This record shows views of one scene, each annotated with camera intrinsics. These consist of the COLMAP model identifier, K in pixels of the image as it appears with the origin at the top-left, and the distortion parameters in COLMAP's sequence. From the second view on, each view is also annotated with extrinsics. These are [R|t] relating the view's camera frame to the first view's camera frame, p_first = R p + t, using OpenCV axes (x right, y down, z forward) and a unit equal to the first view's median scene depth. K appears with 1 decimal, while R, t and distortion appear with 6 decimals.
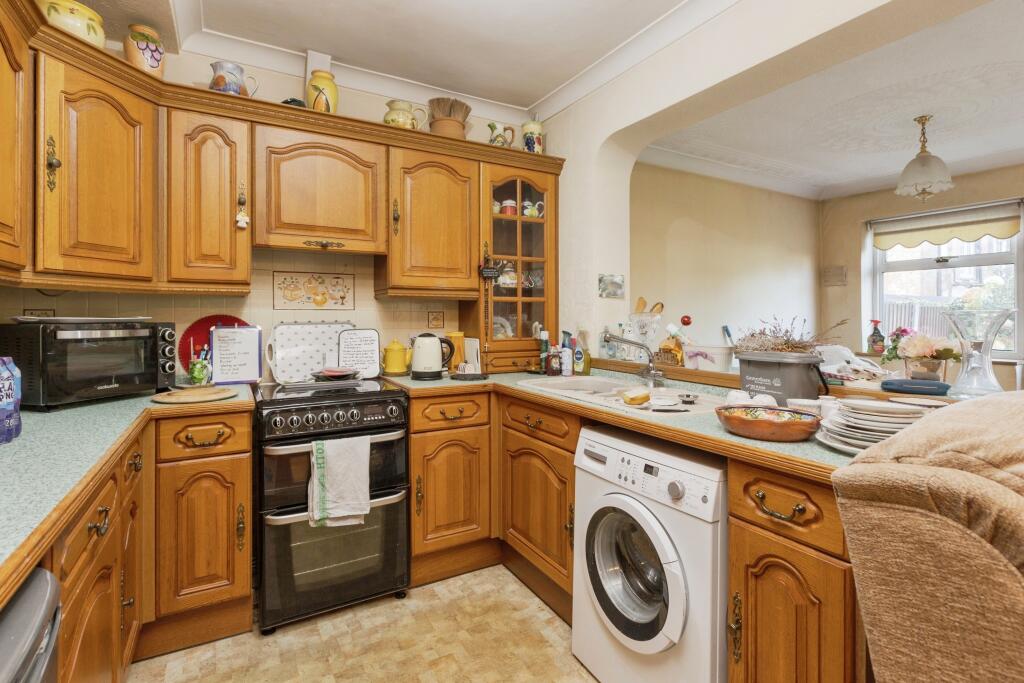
lens RADIAL K [[479.9, 0, 517.4], [0, 479.9, 323.2], [0, 0, 1]] dist [0.000654, -0.001253]
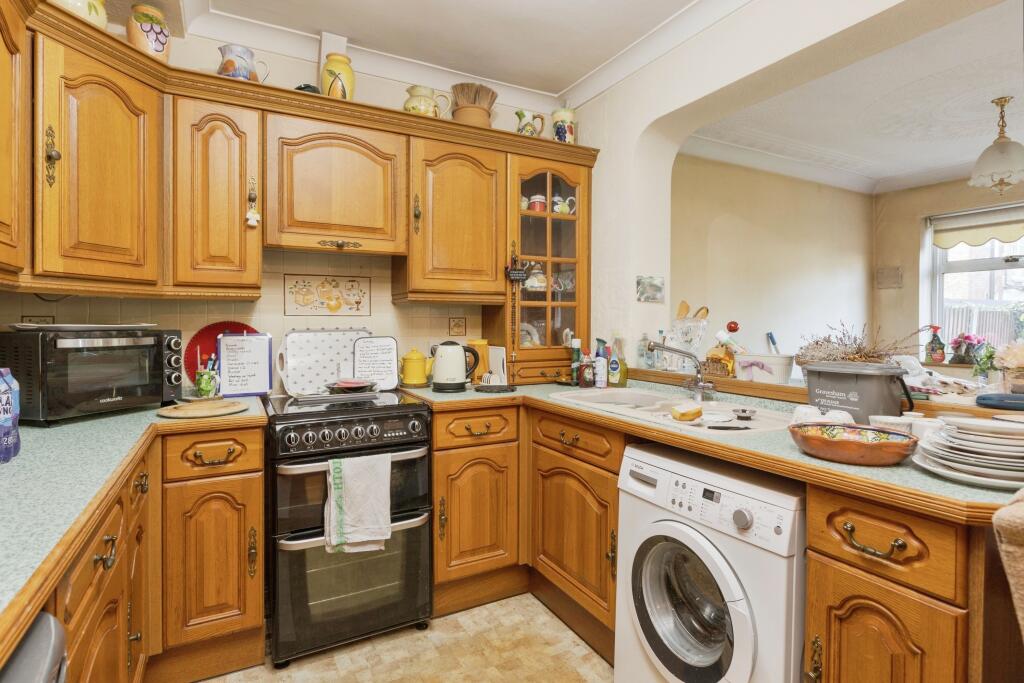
lens RADIAL K [[509.1, 0, 517.2], [0, 509.1, 332.0], [0, 0, 1]] dist [-0.002132, -0.001475]
pose [[0.999664, -0.001462, -0.025877, -0.041557], [0.001561, 0.999992, 0.003789, 0.000074], [0.025871, -0.003828, 0.999658, 0.039520]]
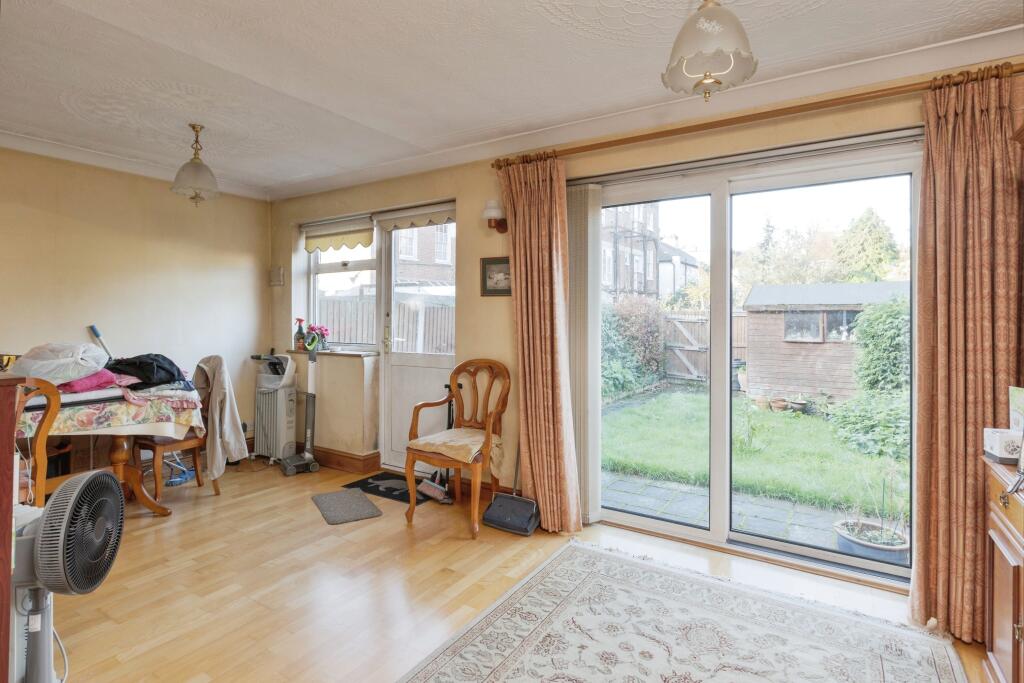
lens RADIAL K [[509.1, 0, 517.6], [0, 509.1, 315.2], [0, 0, 1]] dist [-0.002132, -0.001475]
pose [[0.888413, -0.000105, 0.459045, 1.199327], [0.006249, 0.999910, -0.011865, 0.004228], [-0.459002, 0.013409, 0.888334, -0.381621]]
